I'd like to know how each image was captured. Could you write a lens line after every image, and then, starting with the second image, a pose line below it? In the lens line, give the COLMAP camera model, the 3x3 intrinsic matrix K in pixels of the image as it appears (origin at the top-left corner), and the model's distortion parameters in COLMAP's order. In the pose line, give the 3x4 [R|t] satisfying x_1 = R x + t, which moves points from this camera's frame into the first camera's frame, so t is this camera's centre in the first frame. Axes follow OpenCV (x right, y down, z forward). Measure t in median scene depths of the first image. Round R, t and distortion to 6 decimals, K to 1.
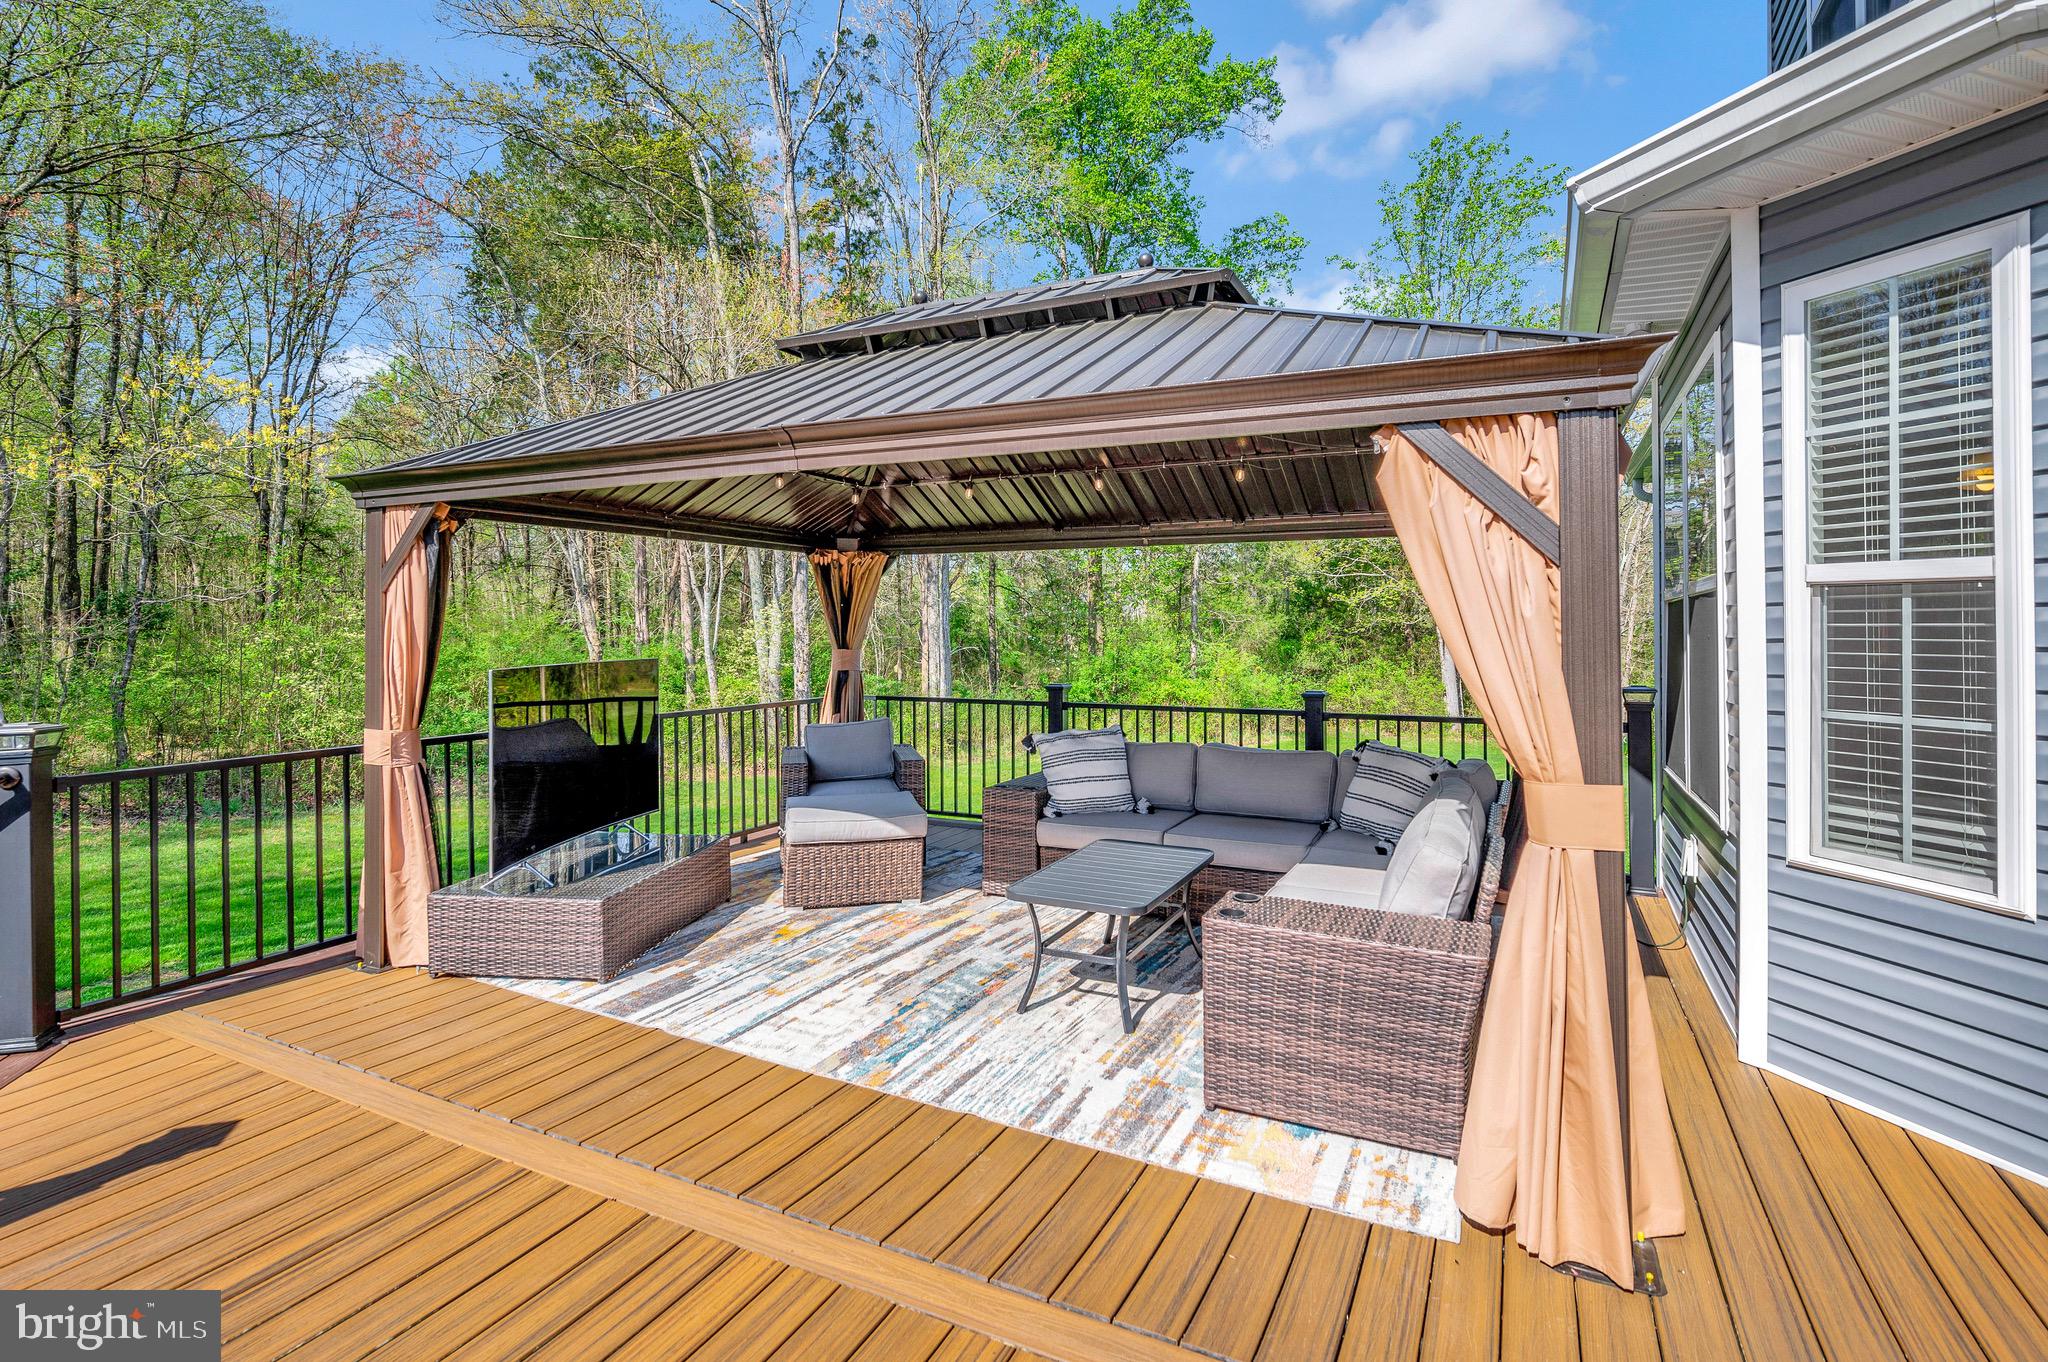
lens RADIAL K [[1018.1, 0, 1037.8], [0, 1018.1, 612.4], [0, 0, 1]] dist [-0.006053, 0.000892]
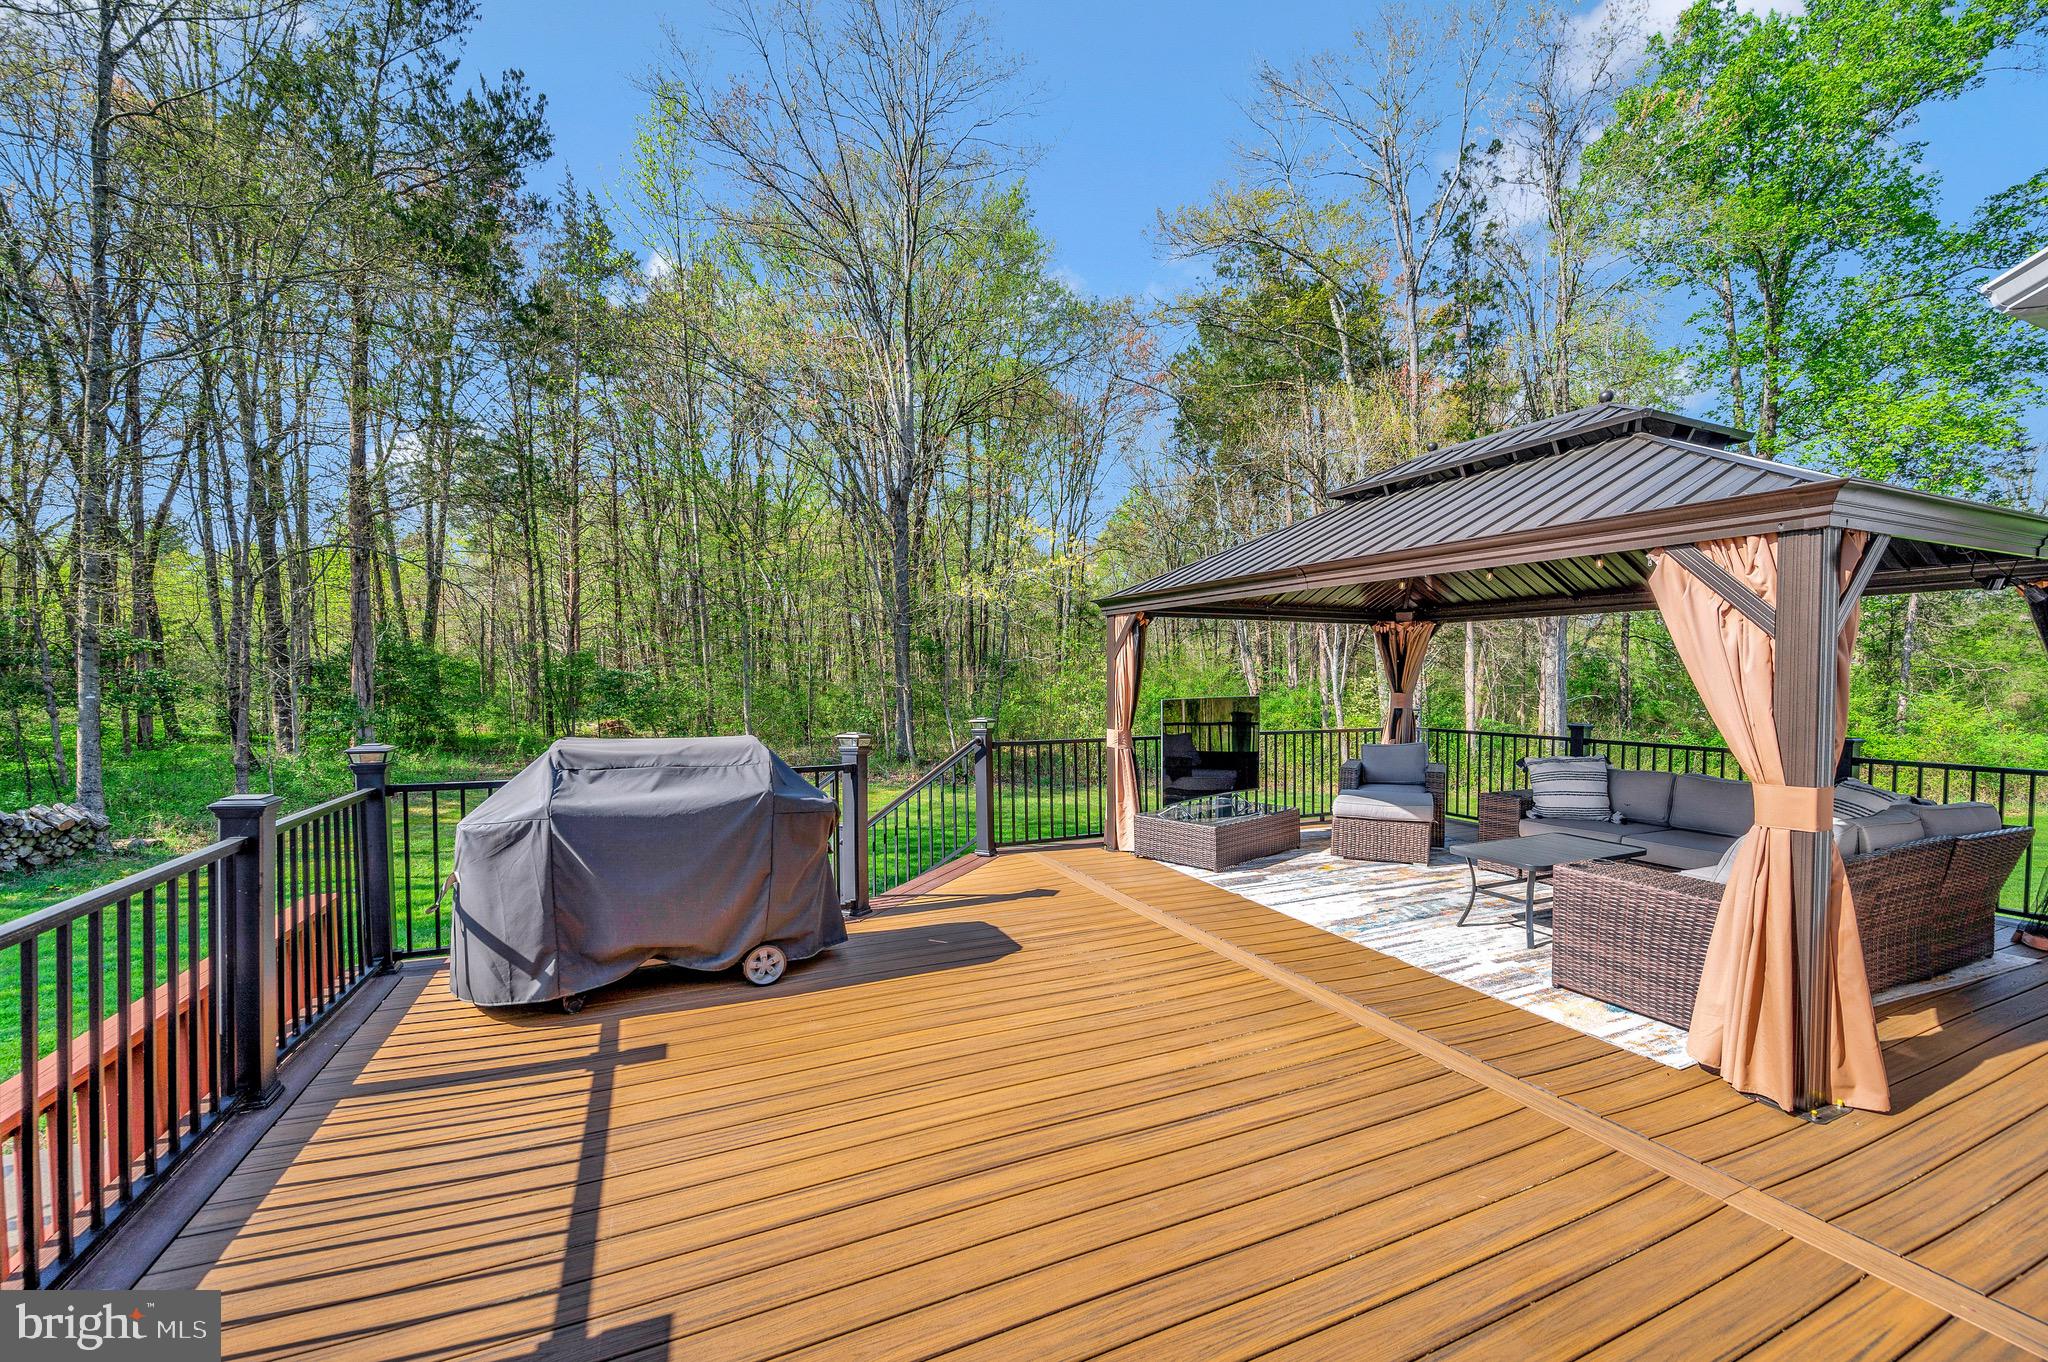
lens RADIAL K [[836.9, 0, 1019.2], [0, 836.9, 689.9], [0, 0, 1]] dist [-0.003486, 0.000021]
pose [[0.765150, 0.012940, -0.643722, 0.190589], [0.007210, 0.999563, 0.028663, -0.005631], [0.643812, -0.026573, 0.764722, -0.265018]]
